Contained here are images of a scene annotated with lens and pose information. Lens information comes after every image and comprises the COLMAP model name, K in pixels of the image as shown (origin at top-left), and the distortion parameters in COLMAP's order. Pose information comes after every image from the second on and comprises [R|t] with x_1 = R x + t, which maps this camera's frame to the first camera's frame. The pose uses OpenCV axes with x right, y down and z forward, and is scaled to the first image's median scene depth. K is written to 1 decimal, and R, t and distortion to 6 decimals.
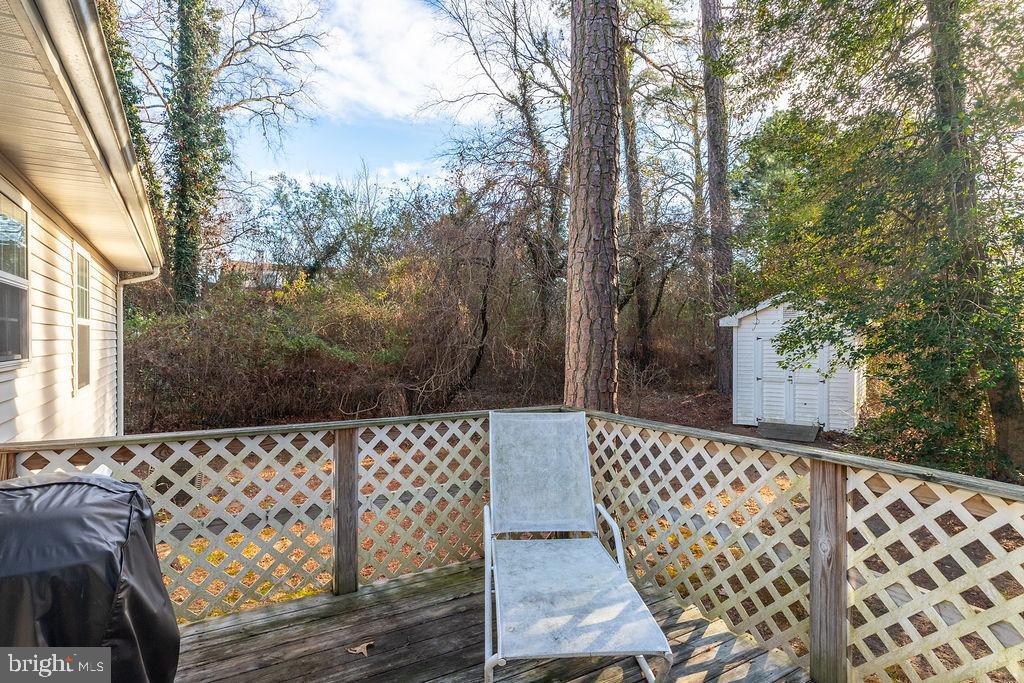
lens RADIAL K [[520.0, 0, 478.0], [0, 520.0, 341.3], [0, 0, 1]] dist [0.000046, 0.000297]
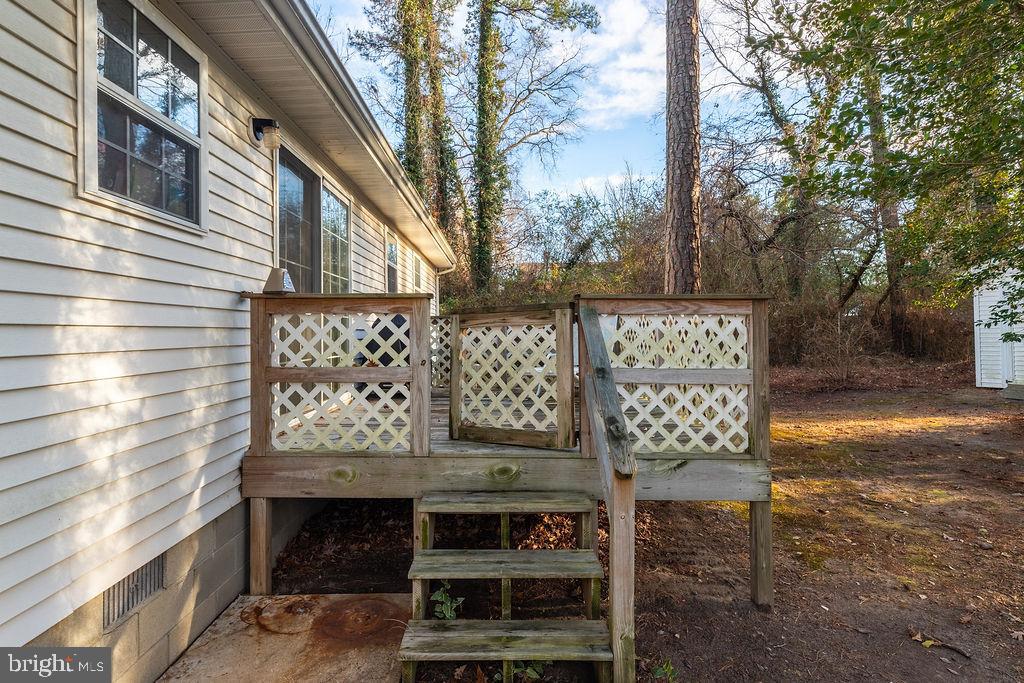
lens RADIAL K [[520.0, 0, 478.0], [0, 520.0, 341.3], [0, 0, 1]] dist [0.000046, 0.000297]
pose [[0.844379, -0.003744, -0.535733, 0.185959], [0.006526, 0.999973, 0.003297, 0.054139], [0.535706, -0.006280, 0.844381, -0.209977]]
